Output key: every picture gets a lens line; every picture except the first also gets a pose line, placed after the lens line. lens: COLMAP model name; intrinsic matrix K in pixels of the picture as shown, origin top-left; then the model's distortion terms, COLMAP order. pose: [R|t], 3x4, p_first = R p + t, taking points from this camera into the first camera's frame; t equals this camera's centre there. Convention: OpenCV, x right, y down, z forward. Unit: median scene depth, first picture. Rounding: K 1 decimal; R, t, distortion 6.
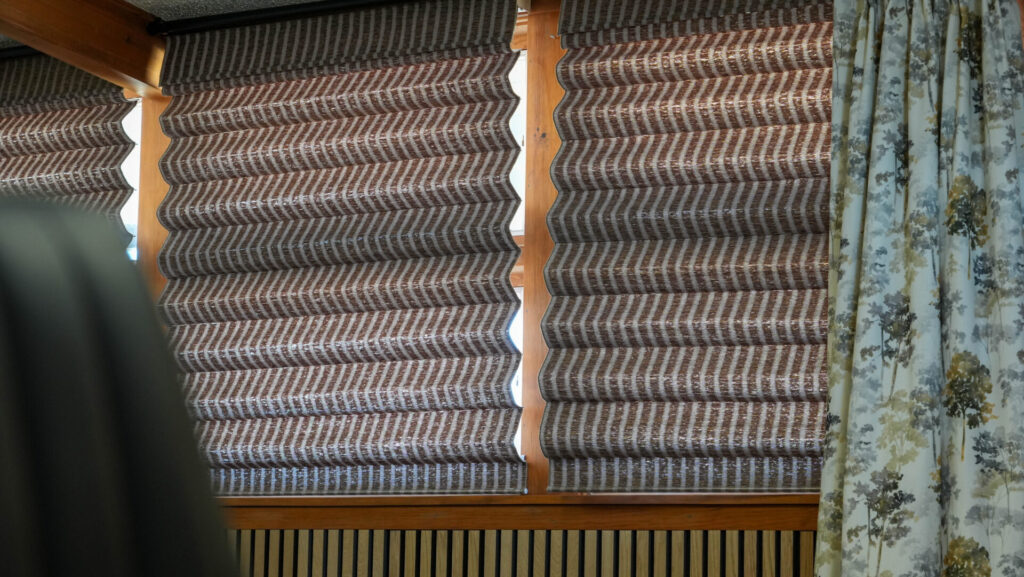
lens RADIAL K [[2278.8, 0, 512.2], [0, 2278.8, 287.4], [0, 0, 1]] dist [0.017824, 0.000000]
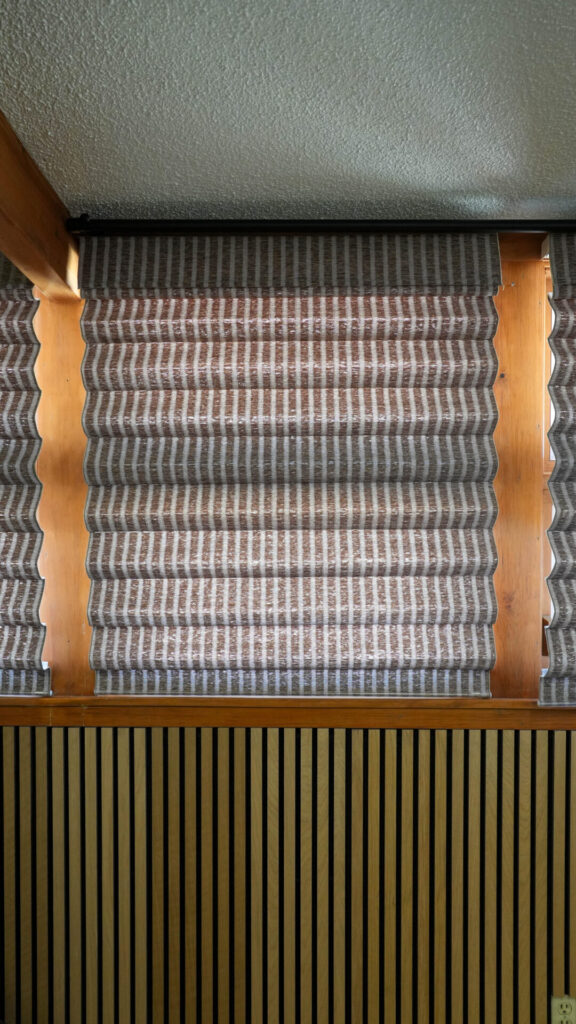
lens RADIAL K [[676.3, 0, 287.3], [0, 676.3, 519.6], [0, 0, 1]] dist [0.003162, 0.000361]
pose [[0.871694, -0.027516, 0.489277, -0.236621], [-0.051446, 0.987767, 0.147205, -0.040373], [-0.487343, -0.153489, 0.859615, 0.742099]]
